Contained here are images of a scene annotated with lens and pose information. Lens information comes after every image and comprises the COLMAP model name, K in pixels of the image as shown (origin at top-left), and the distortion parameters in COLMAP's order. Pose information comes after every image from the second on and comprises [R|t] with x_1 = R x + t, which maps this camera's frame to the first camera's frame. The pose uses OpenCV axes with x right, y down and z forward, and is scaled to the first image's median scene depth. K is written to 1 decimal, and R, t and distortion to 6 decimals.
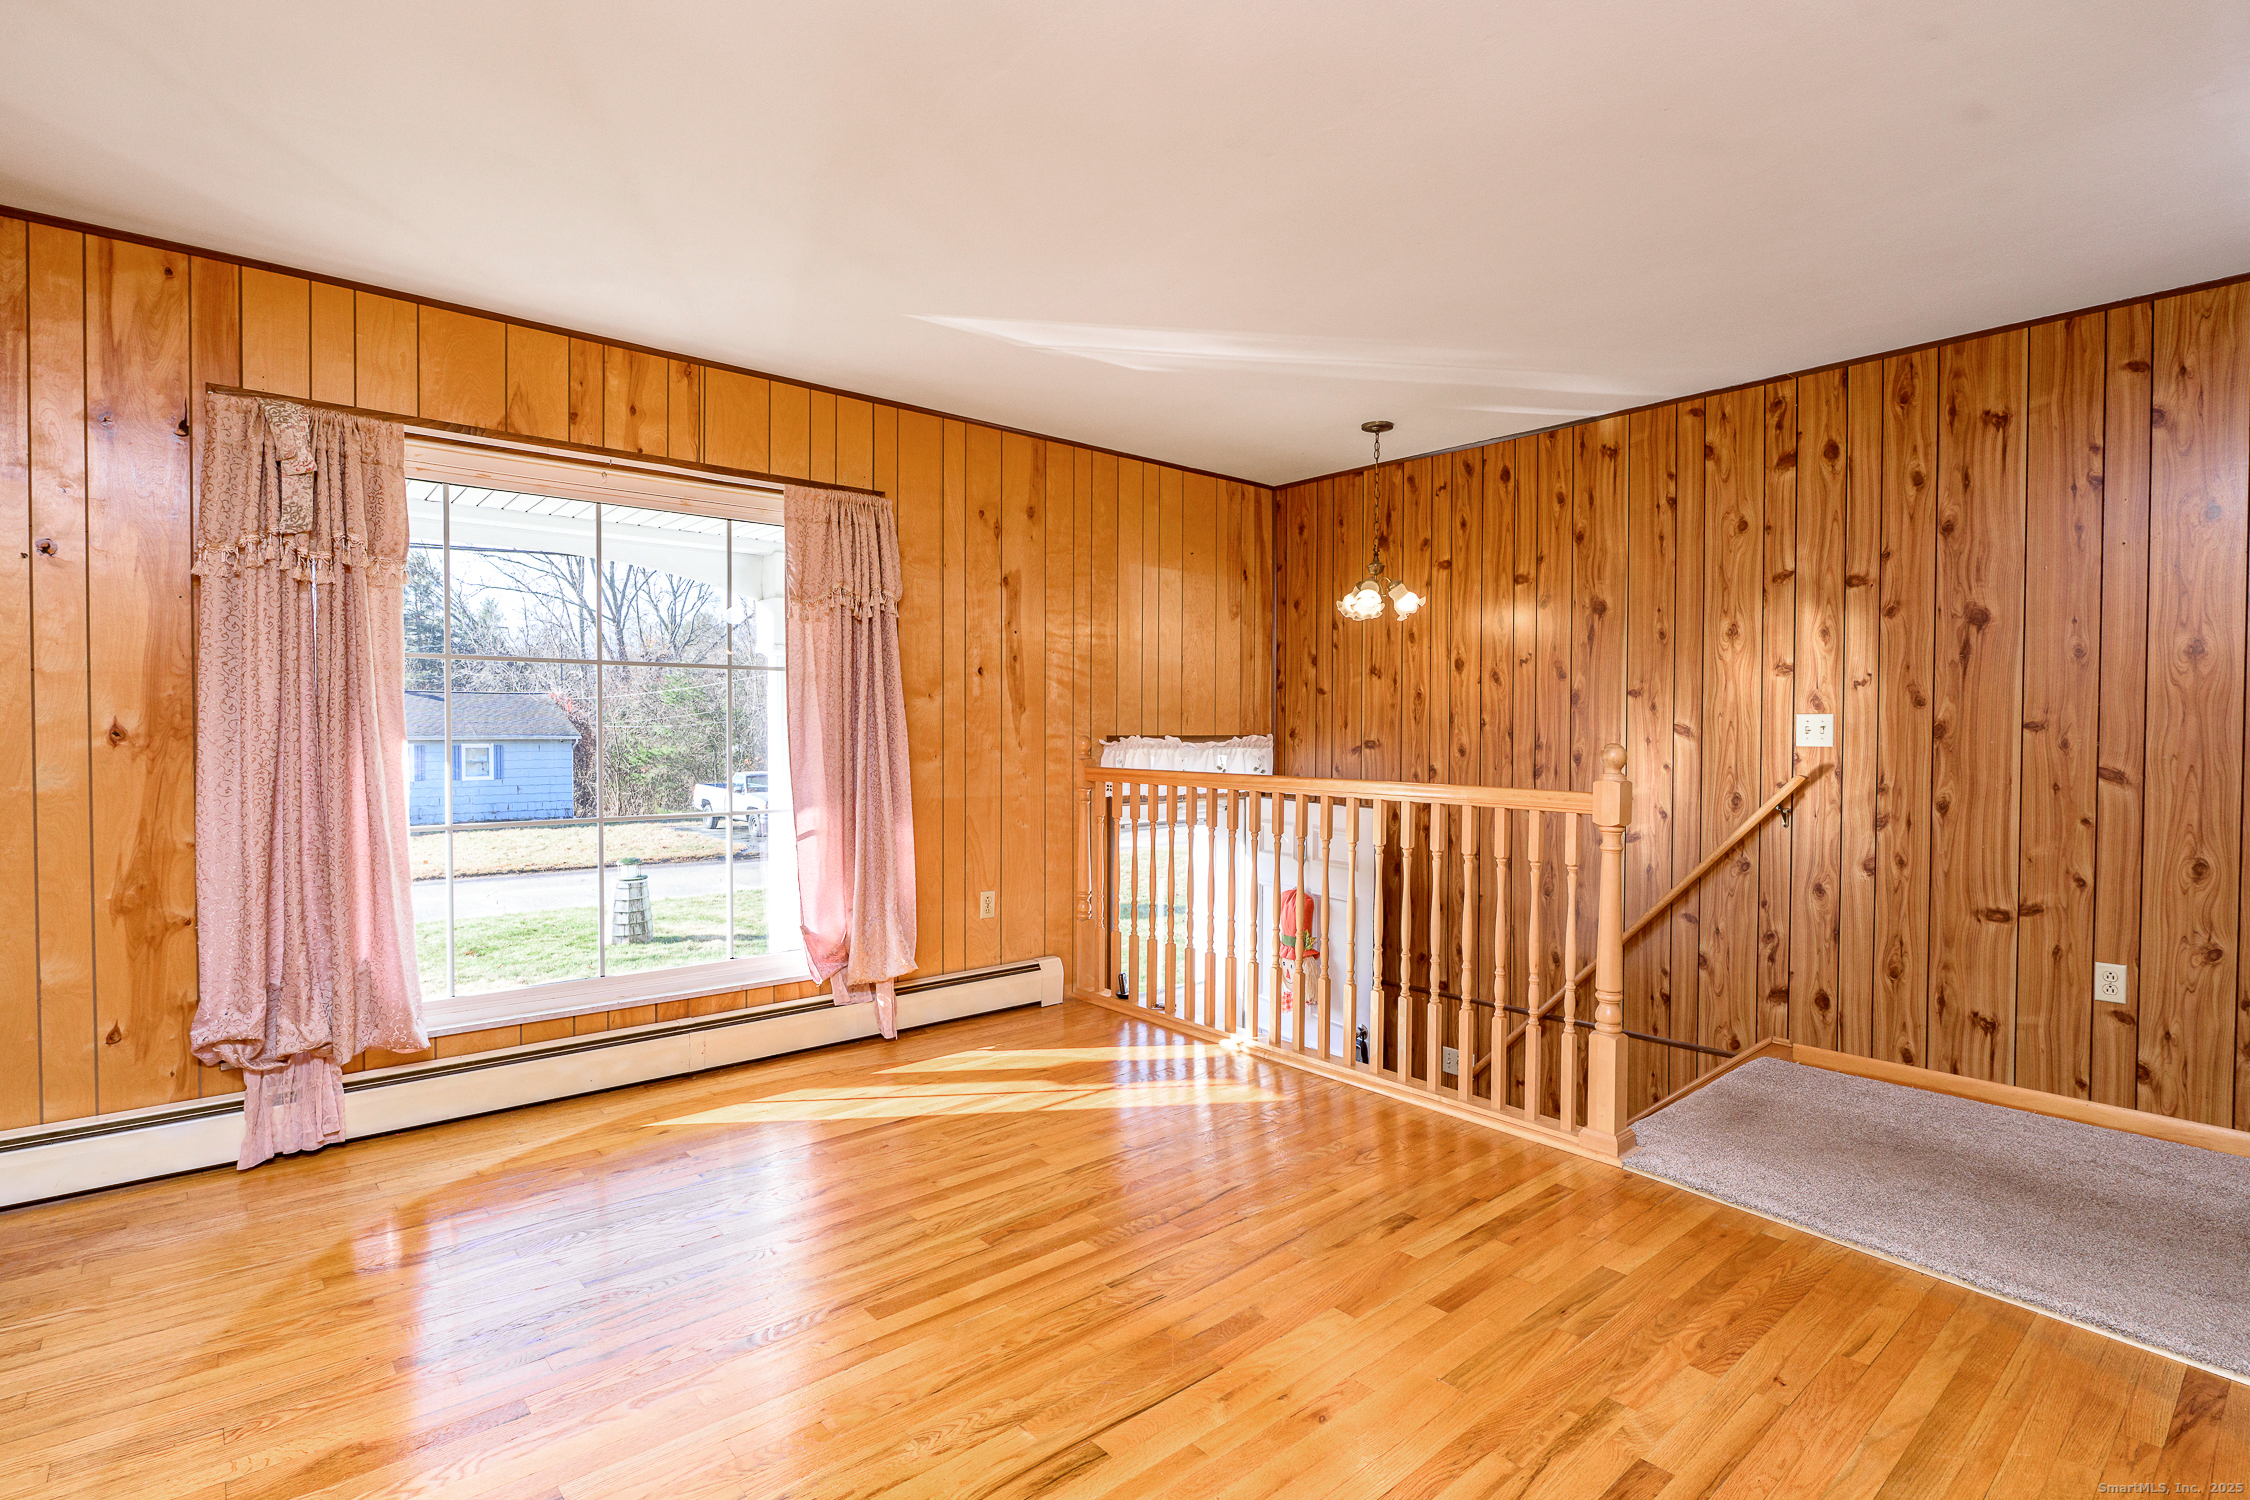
lens RADIAL K [[1093.9, 0, 1119.4], [0, 1093.9, 754.8], [0, 0, 1]] dist [-0.004913, -0.000257]
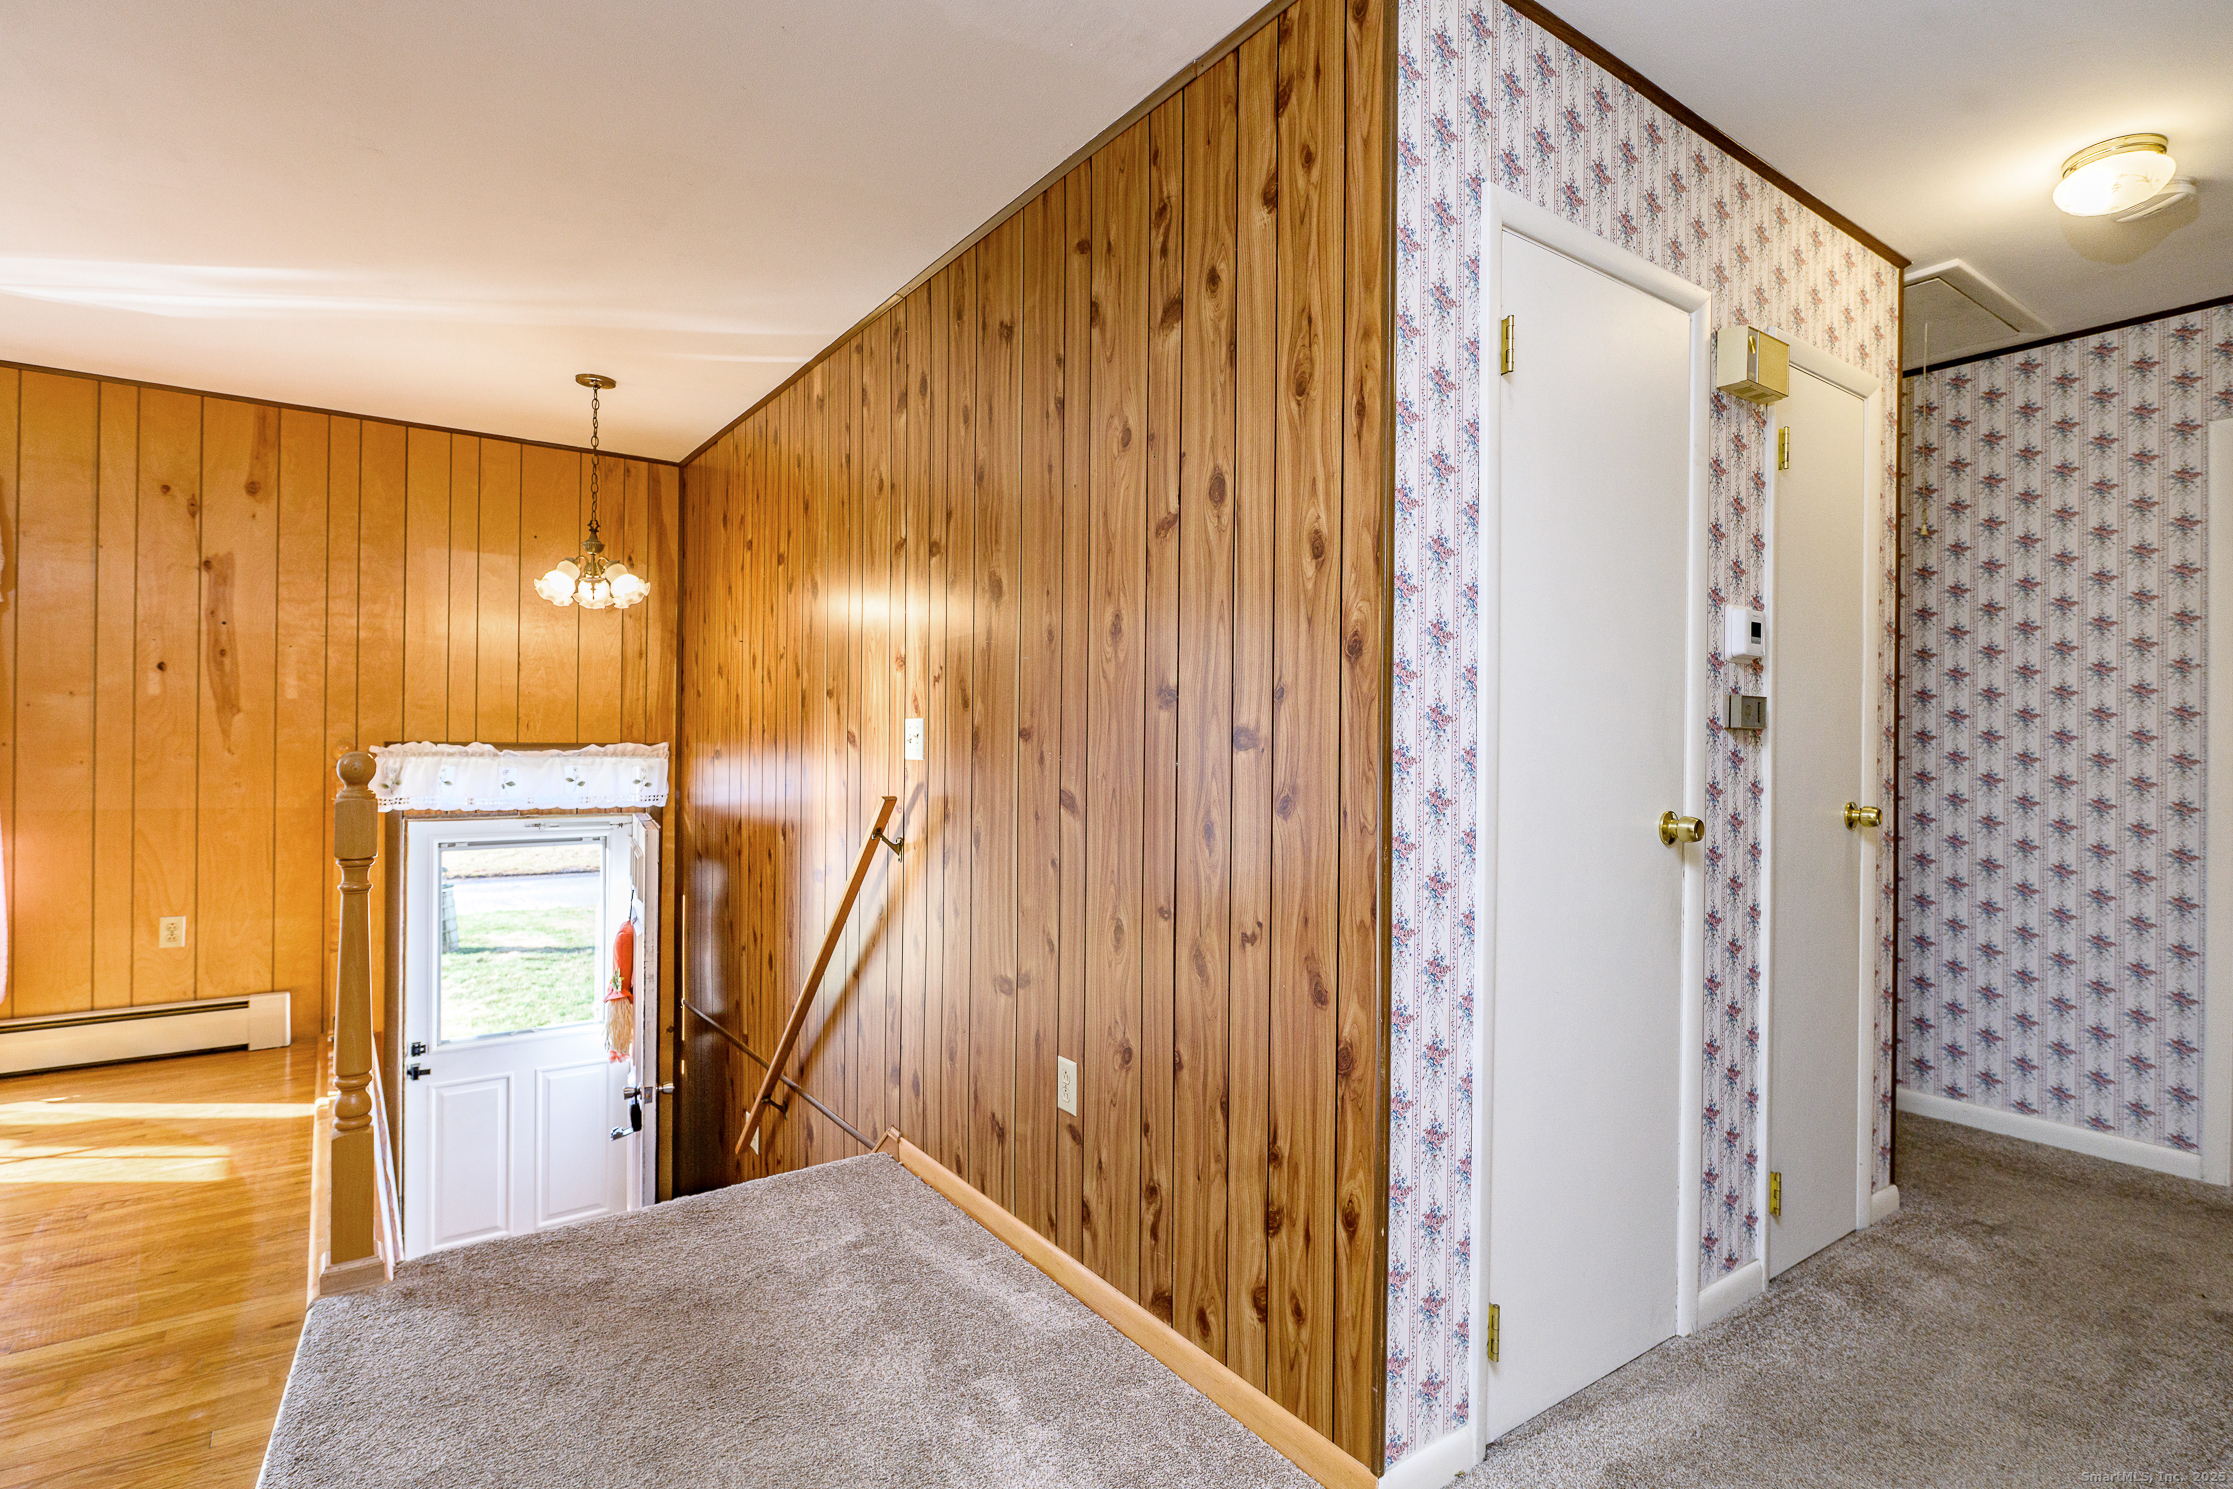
lens RADIAL K [[1085.6, 0, 1124.7], [0, 1085.6, 737.8], [0, 0, 1]] dist [-0.004913, -0.000257]
pose [[0.996815, 0.007461, -0.079403, 0.830027], [-0.009532, 0.999623, -0.025733, -0.004266], [0.079182, 0.026408, 0.996510, 0.224887]]
